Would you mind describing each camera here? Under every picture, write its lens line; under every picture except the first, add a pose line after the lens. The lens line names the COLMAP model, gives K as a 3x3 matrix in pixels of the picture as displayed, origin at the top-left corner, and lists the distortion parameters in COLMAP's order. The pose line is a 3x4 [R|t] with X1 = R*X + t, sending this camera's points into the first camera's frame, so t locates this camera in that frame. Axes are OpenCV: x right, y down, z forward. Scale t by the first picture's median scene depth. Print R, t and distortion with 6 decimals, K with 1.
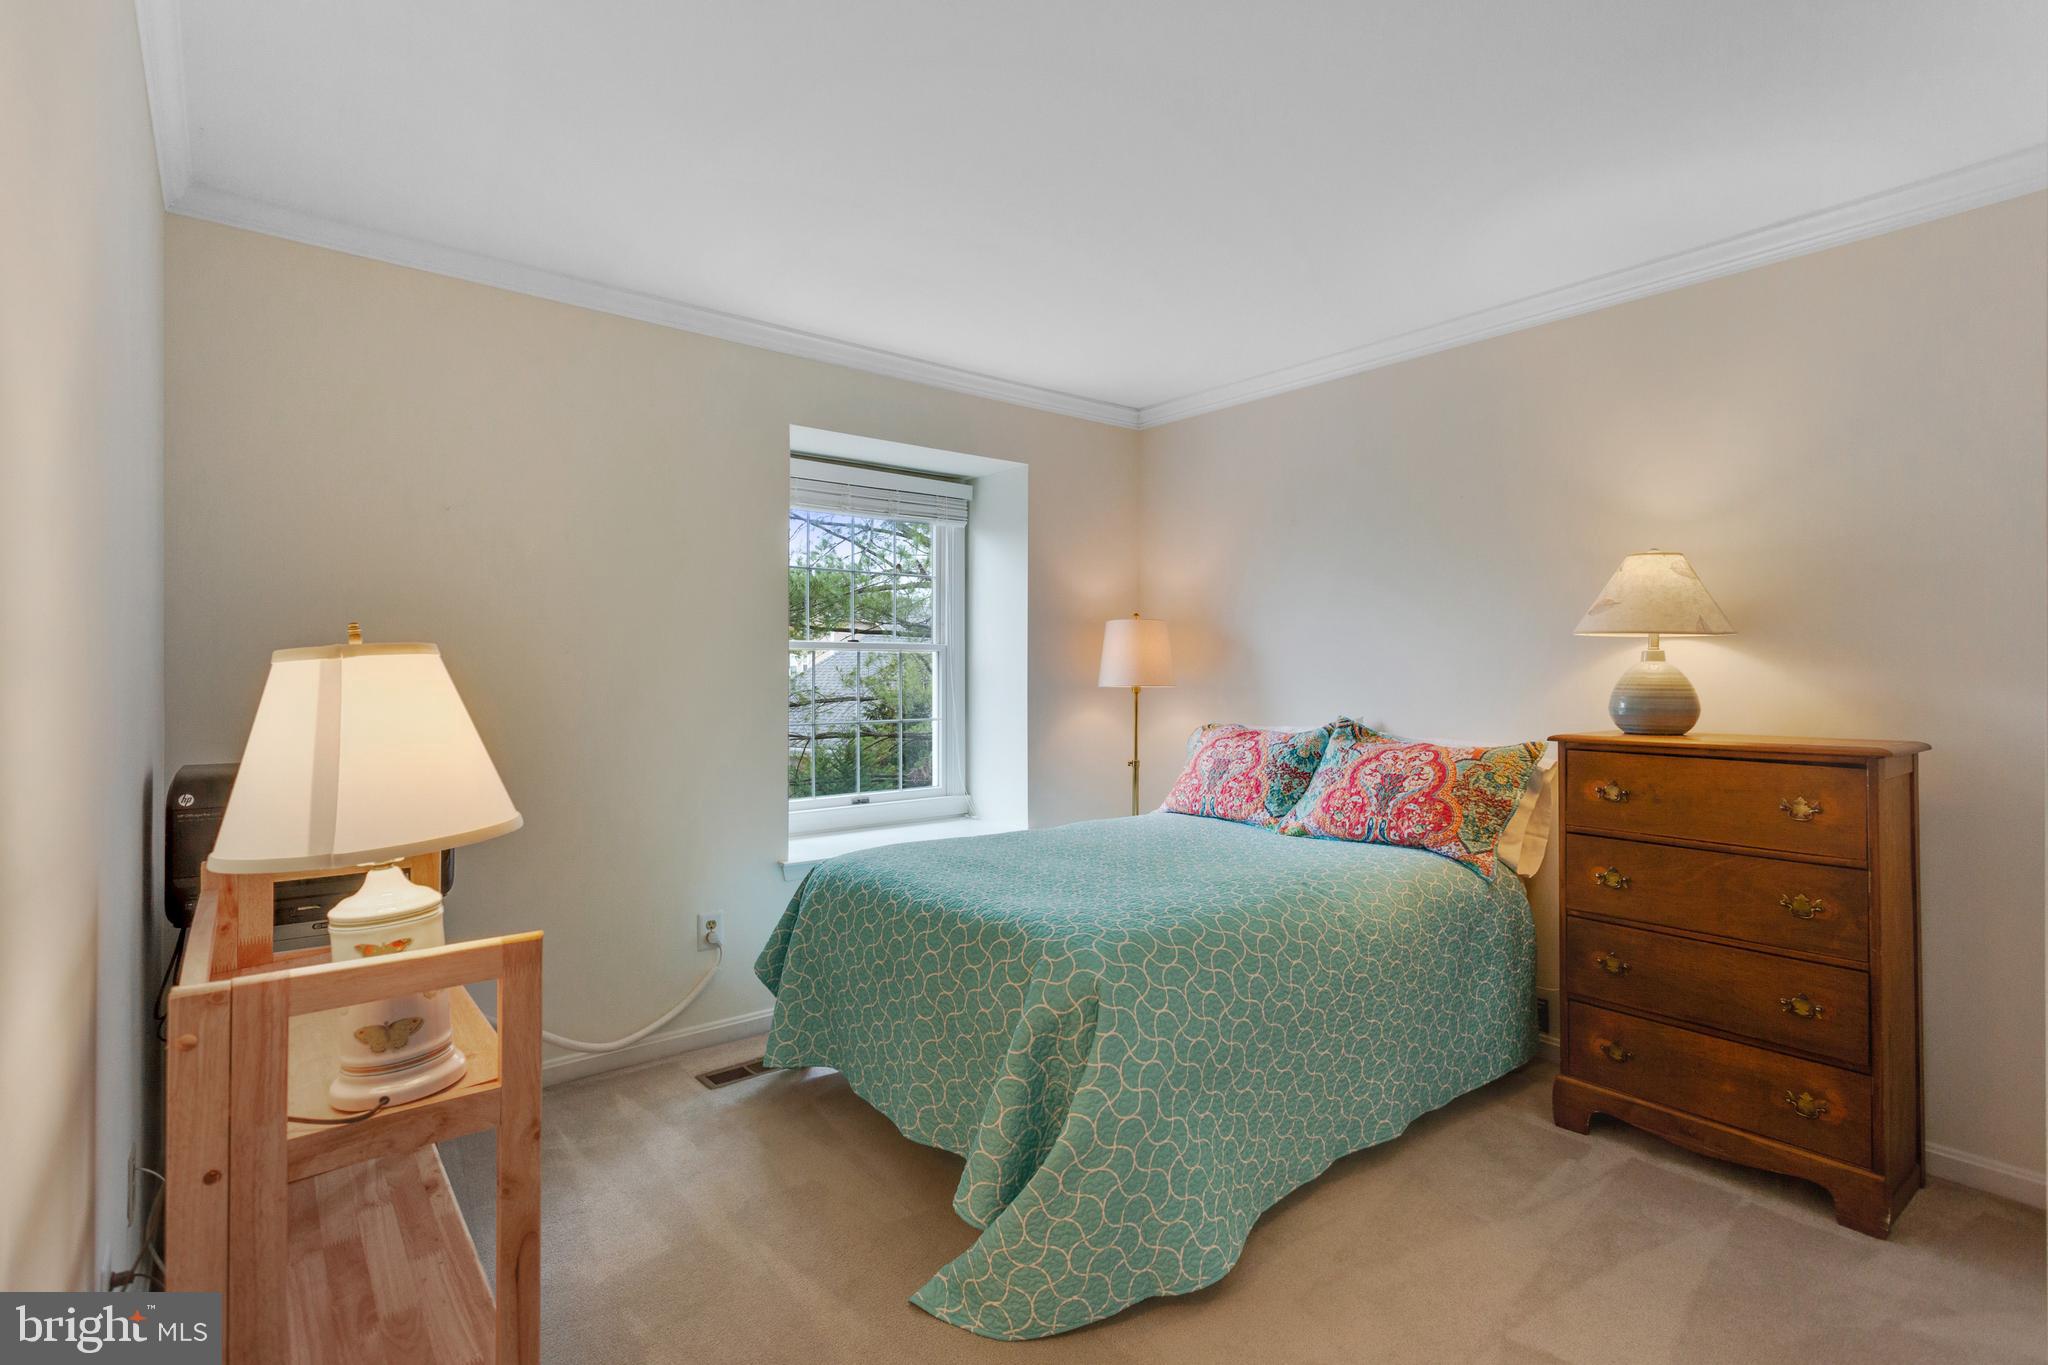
lens RADIAL K [[971.2, 0, 1037.3], [0, 971.2, 673.8], [0, 0, 1]] dist [0.010149, 0.000650]
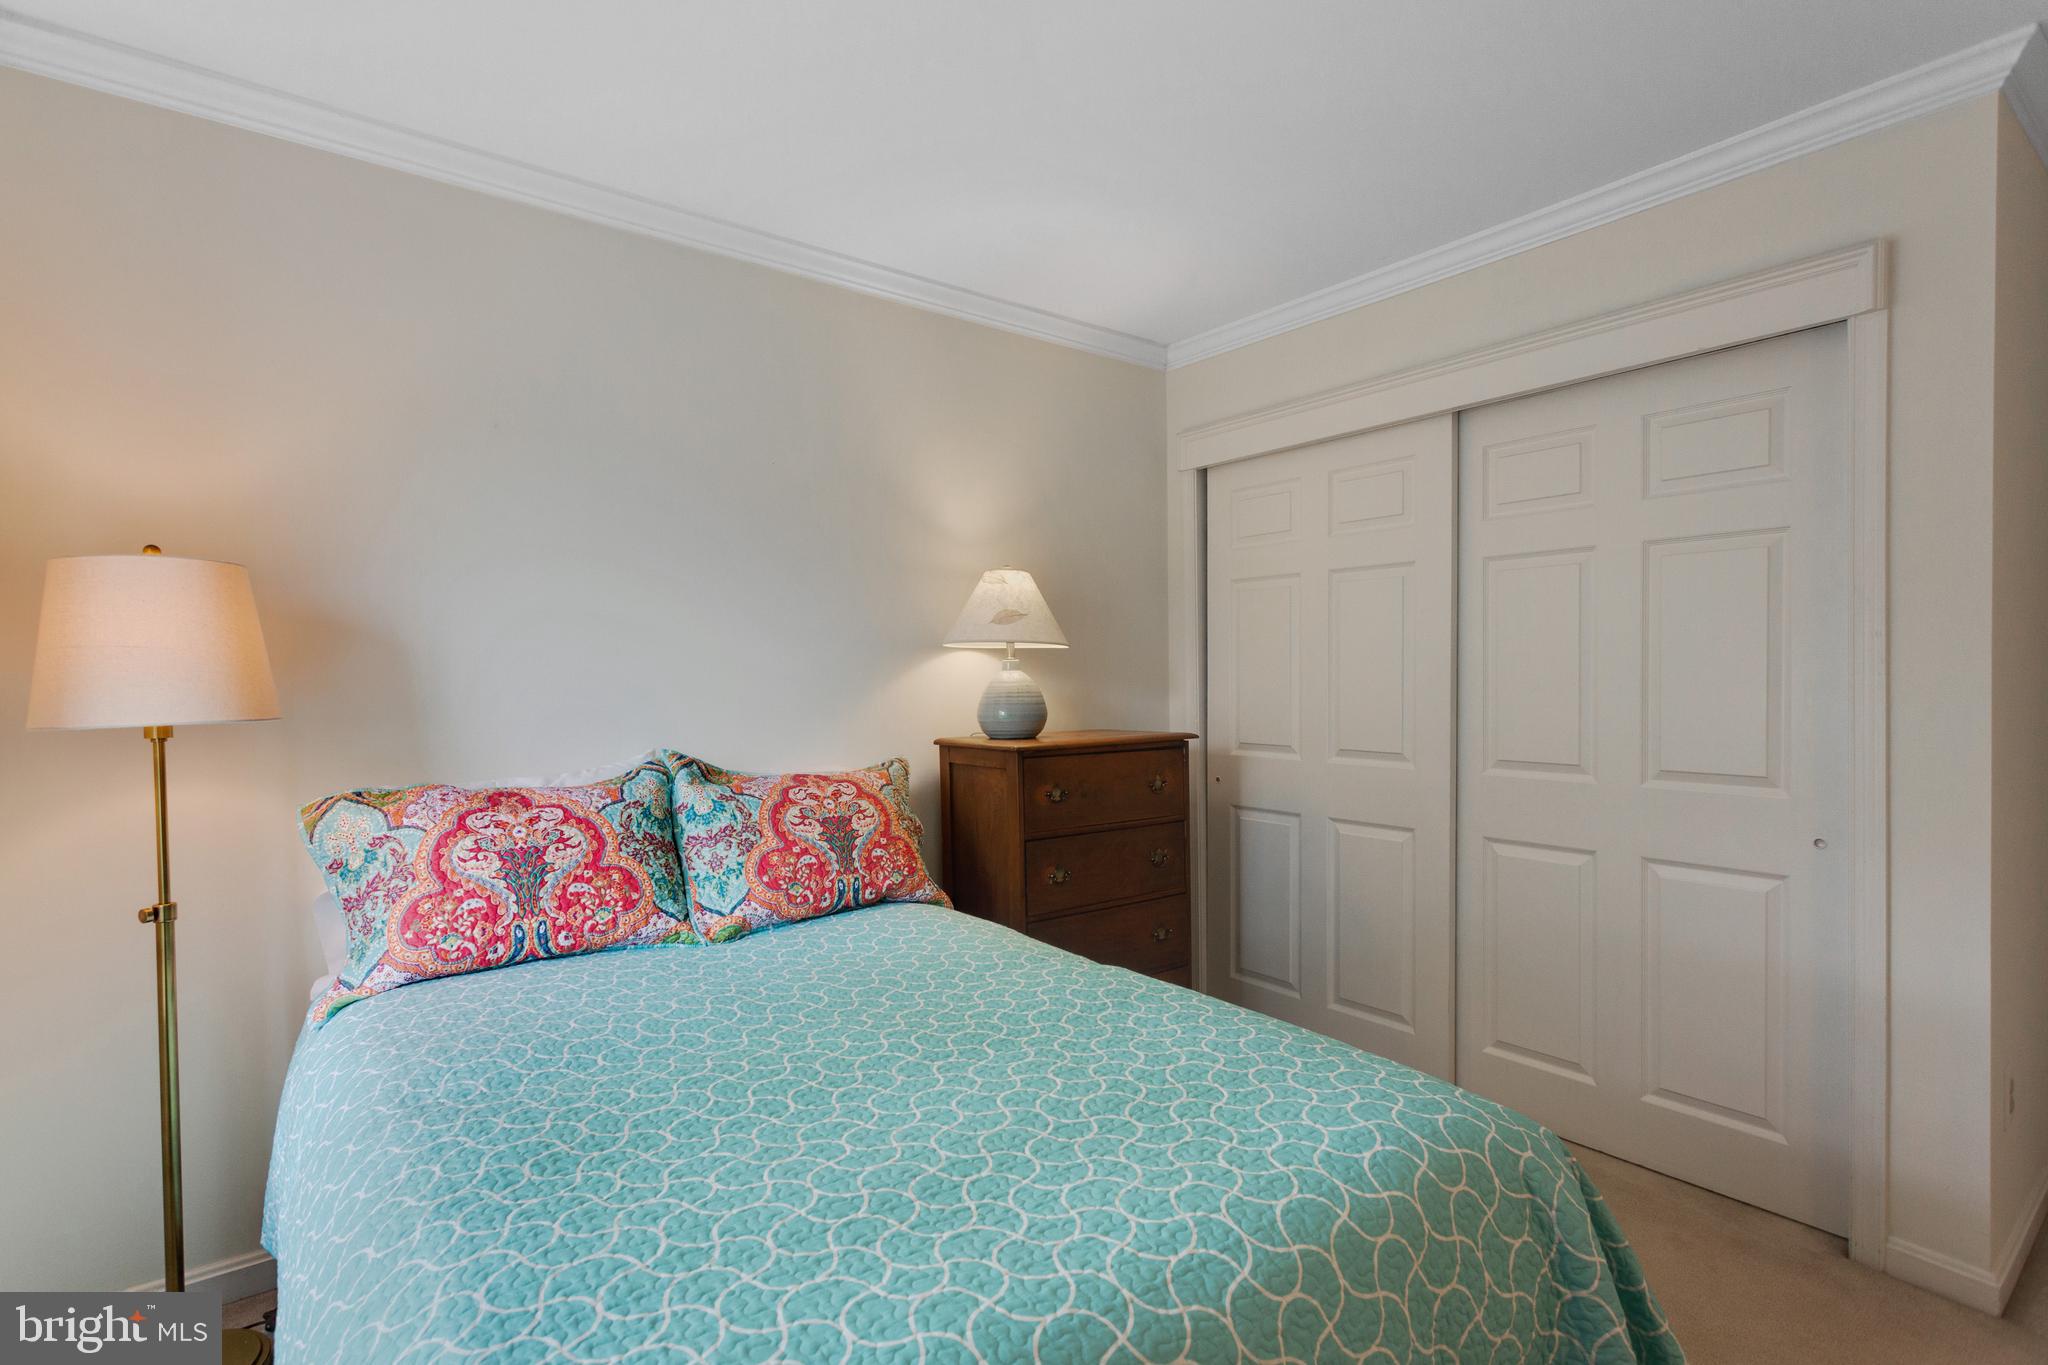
lens RADIAL K [[971.2, 0, 1037.3], [0, 971.2, 673.8], [0, 0, 1]] dist [0.010149, 0.000650]
pose [[0.038388, 0.003338, 0.999257, -0.396091], [0.007246, 0.999967, -0.003619, -0.005173], [-0.999237, 0.007380, 0.038363, 0.823423]]
